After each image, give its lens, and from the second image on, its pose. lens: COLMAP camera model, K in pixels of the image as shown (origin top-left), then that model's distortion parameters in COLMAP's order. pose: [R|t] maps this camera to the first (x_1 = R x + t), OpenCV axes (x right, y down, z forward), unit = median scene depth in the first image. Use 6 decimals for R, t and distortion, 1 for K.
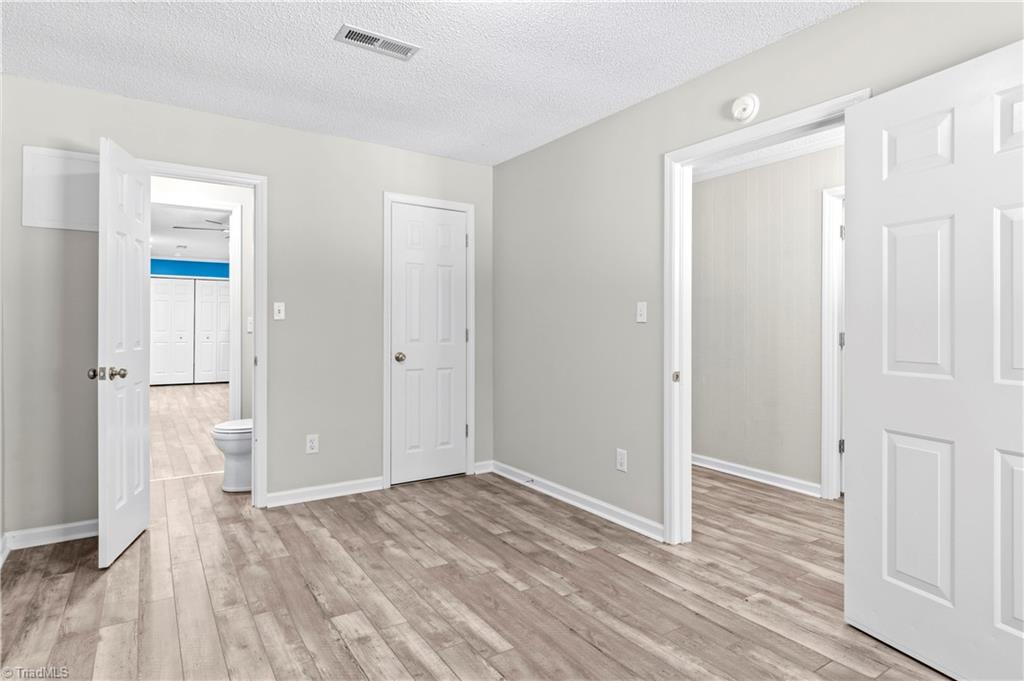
lens RADIAL K [[548.4, 0, 513.3], [0, 548.4, 335.7], [0, 0, 1]] dist [0.003995, -0.000387]
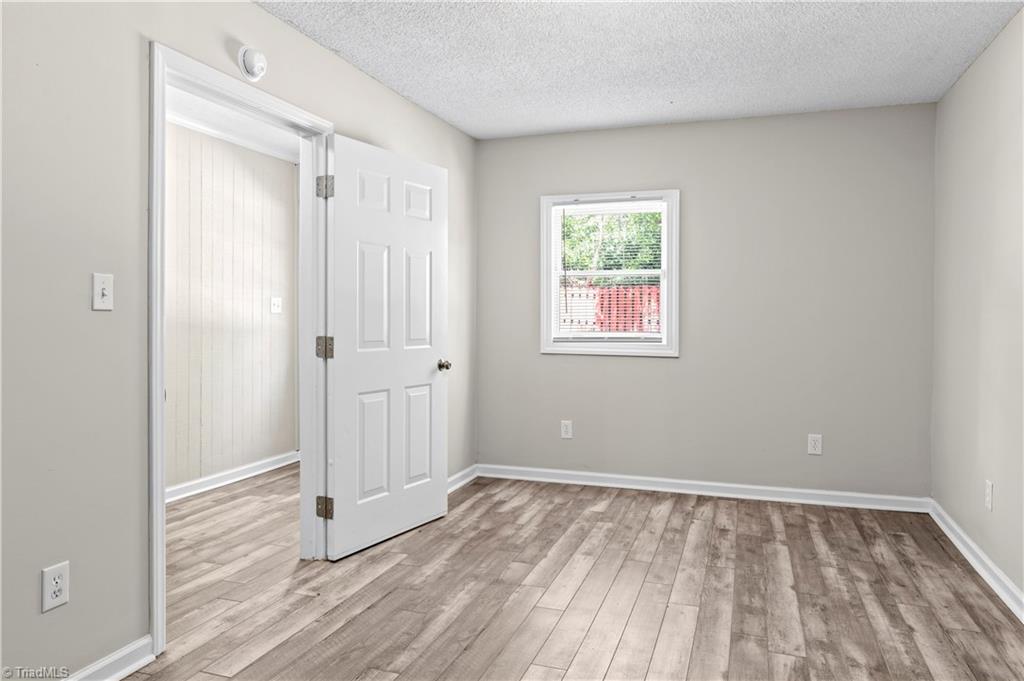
lens RADIAL K [[707.4, 0, 512.0], [0, 707.4, 340.5], [0, 0, 1]] dist [-0.004764, 0.000017]
pose [[-0.602067, -0.038237, 0.797529, -0.850701], [0.004037, 0.998694, 0.050930, -0.040360], [-0.798435, 0.033883, -0.601127, 1.604025]]
